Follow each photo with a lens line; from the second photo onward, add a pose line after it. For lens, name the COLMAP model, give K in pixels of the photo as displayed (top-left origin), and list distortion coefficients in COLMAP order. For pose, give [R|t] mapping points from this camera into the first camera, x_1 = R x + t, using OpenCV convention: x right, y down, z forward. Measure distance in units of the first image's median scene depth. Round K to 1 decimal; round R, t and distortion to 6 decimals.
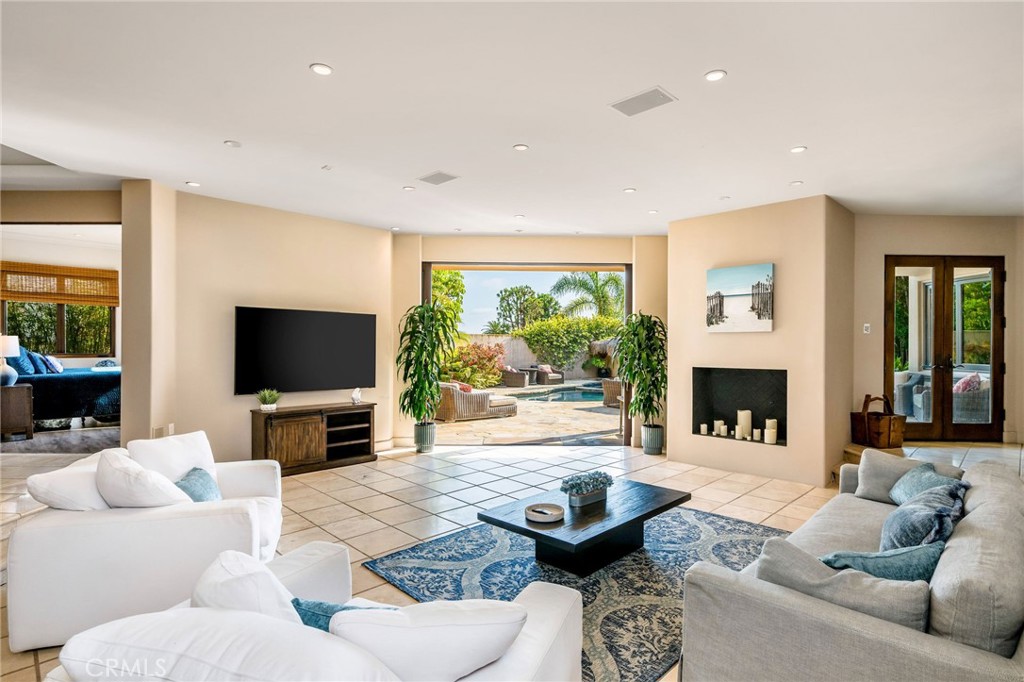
lens RADIAL K [[499.3, 0, 511.7], [0, 499.3, 343.6], [0, 0, 1]] dist [-0.000708, -0.000272]
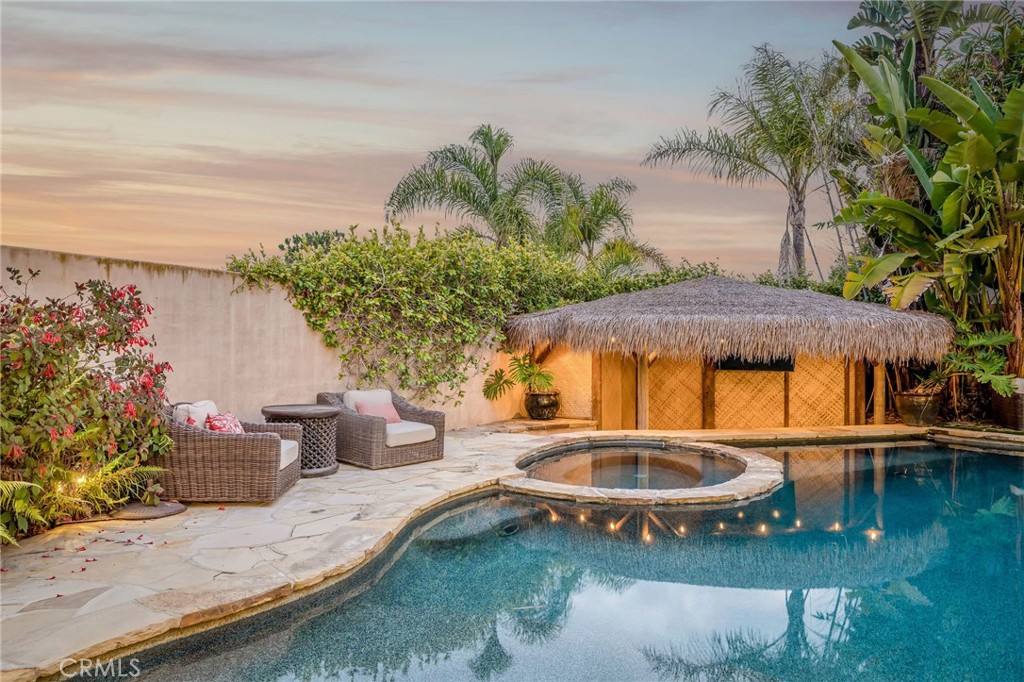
lens RADIAL K [[688.4, 0, 513.3], [0, 688.4, 340.9], [0, 0, 1]] dist [-0.000342, 0.002967]
pose [[0.963640, 0.001023, 0.267202, 0.040277], [0.000215, 0.999989, -0.004606, 0.017350], [-0.267203, 0.004496, 0.963630, 0.610095]]
